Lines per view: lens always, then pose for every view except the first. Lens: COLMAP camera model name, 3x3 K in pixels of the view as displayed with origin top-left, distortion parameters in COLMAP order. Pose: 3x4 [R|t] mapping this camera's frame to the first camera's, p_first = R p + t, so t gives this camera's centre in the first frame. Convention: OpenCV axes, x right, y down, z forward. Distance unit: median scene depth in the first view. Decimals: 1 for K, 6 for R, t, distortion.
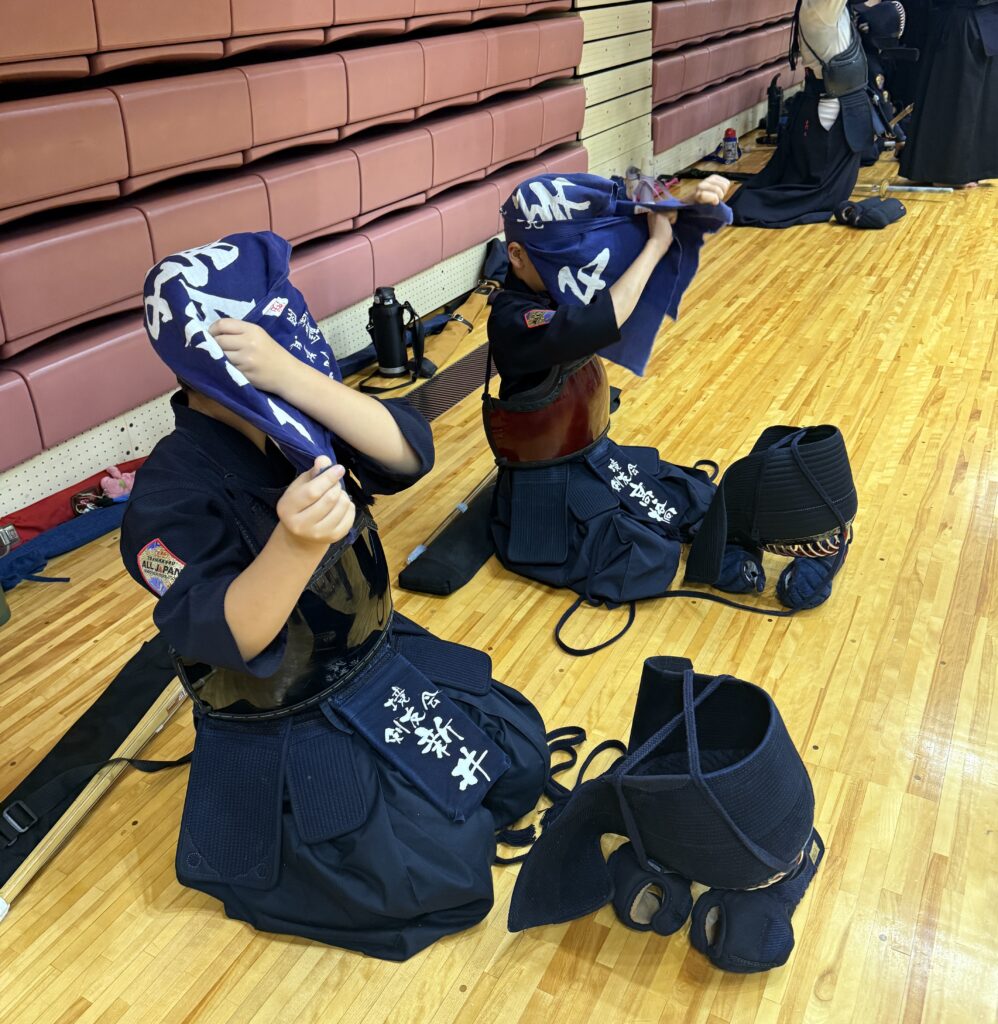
lens RADIAL K [[1032.9, 0, 499.0], [0, 1032.9, 512.0], [0, 0, 1]] dist [0.069357, -0.131255]
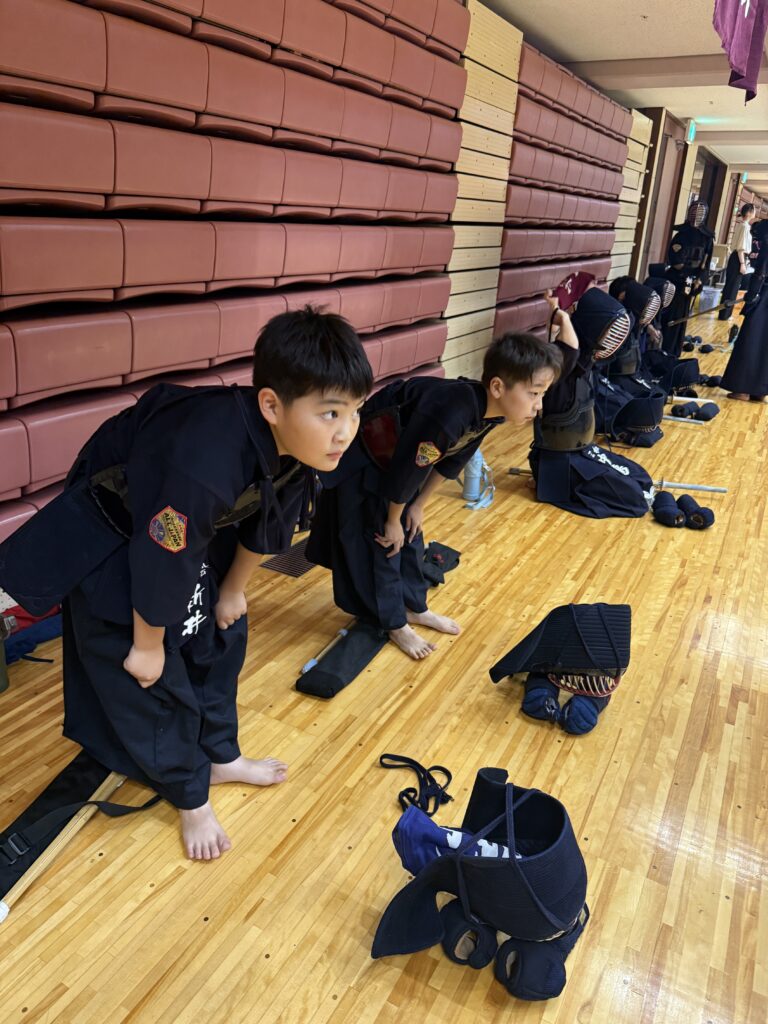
lens RADIAL K [[819.6, 0, 384.0], [0, 819.6, 512.0], [0, 0, 1]] dist [0.061880, -0.091157]
pose [[0.993544, 0.103192, 0.047140, -0.062788], [-0.097151, 0.988464, -0.116196, -0.051458], [-0.058587, 0.110866, 0.992107, -0.140866]]
